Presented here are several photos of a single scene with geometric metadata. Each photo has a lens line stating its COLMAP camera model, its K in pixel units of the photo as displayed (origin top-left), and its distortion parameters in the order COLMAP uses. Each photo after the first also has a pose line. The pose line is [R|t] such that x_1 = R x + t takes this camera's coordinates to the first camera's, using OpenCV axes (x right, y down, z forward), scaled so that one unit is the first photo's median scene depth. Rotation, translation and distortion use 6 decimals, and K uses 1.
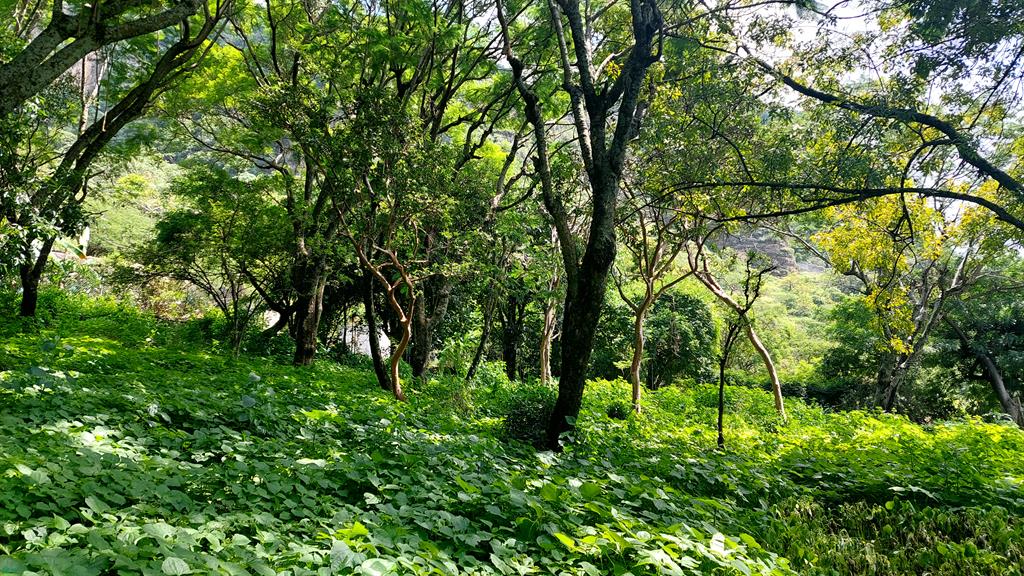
lens RADIAL K [[739.1, 0, 512.0], [0, 739.1, 288.0], [0, 0, 1]] dist [-0.000199, 0.001021]
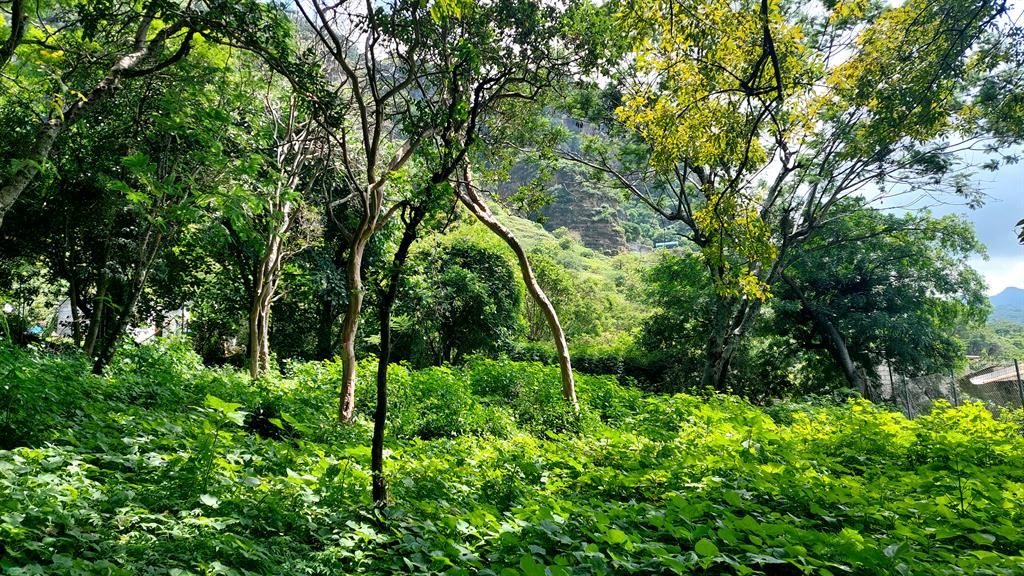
lens RADIAL K [[739.1, 0, 512.0], [0, 739.1, 288.0], [0, 0, 1]] dist [-0.000199, 0.001021]
pose [[0.977581, 0.001203, 0.210556, 0.109951], [-0.006655, 0.999661, 0.025186, 0.034260], [-0.210454, -0.026023, 0.977257, 0.240816]]
